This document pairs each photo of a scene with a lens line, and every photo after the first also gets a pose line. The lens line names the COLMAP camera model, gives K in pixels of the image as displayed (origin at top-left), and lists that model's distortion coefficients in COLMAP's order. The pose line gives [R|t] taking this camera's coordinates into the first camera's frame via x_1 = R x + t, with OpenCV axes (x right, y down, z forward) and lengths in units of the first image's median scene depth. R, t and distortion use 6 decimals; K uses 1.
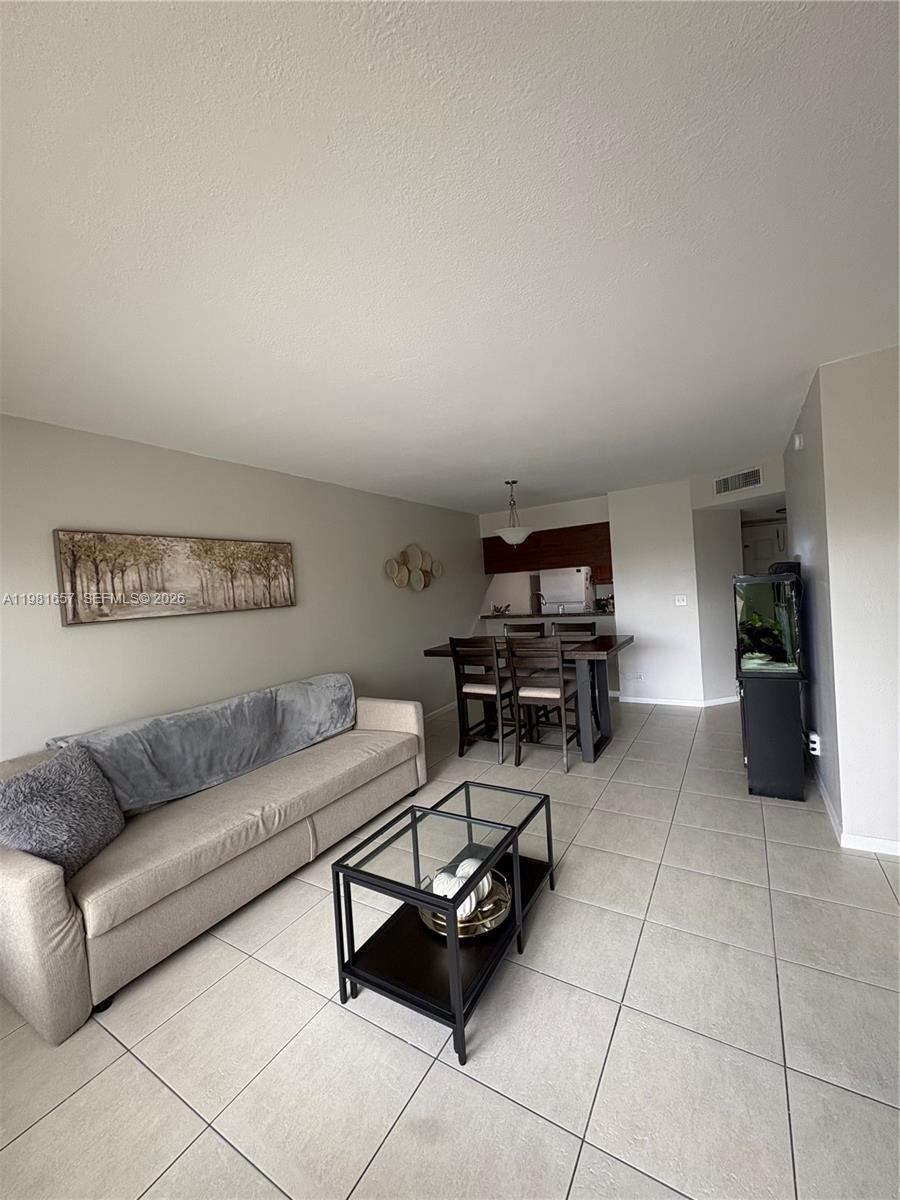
lens RADIAL K [[475.4, 0, 450.0], [0, 475.4, 600.0], [0, 0, 1]] dist [0.000072, 0.000405]
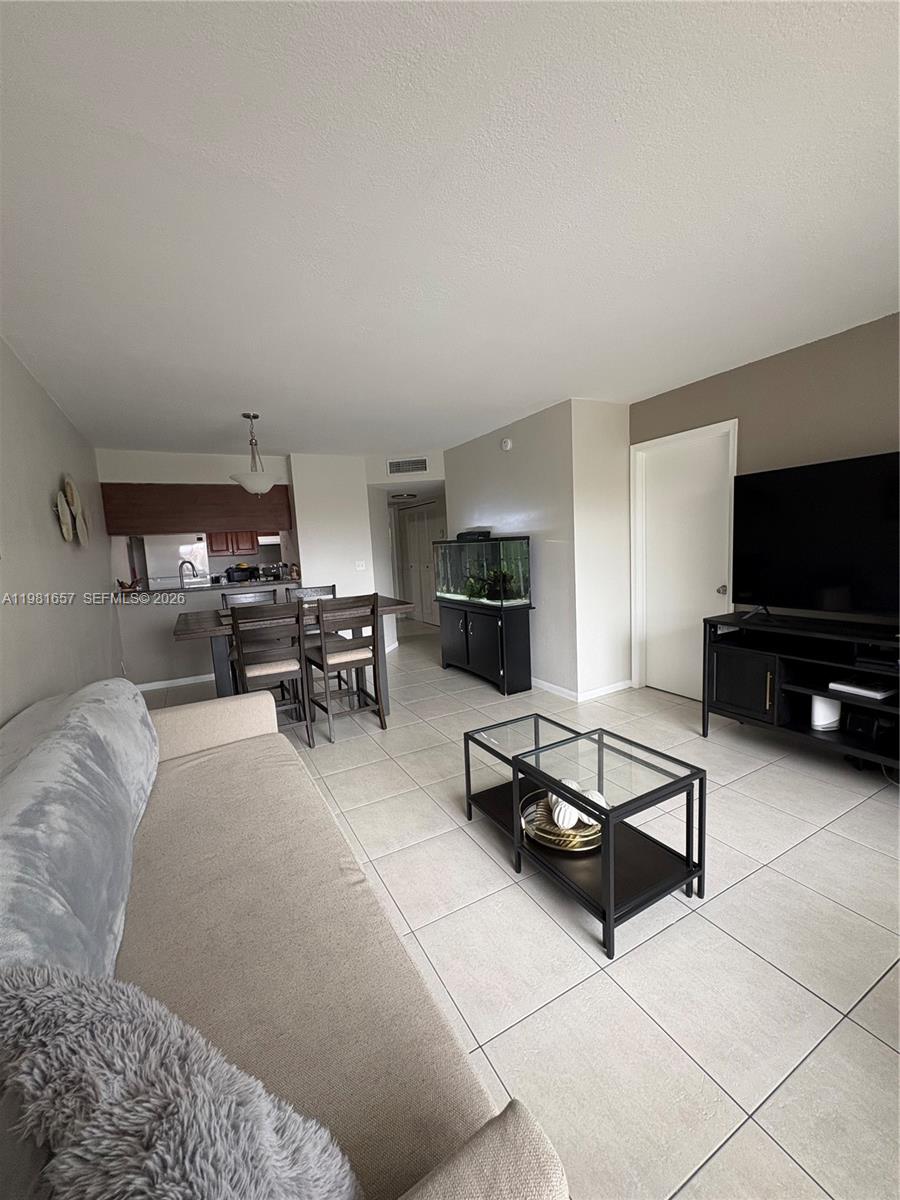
lens RADIAL K [[475.4, 0, 450.0], [0, 475.4, 600.0], [0, 0, 1]] dist [0.000072, 0.000405]
pose [[0.500391, -0.060125, 0.863710, -0.539007], [0.036238, 0.998166, 0.048491, 0.050235], [-0.865041, 0.007035, 0.501652, 0.384735]]
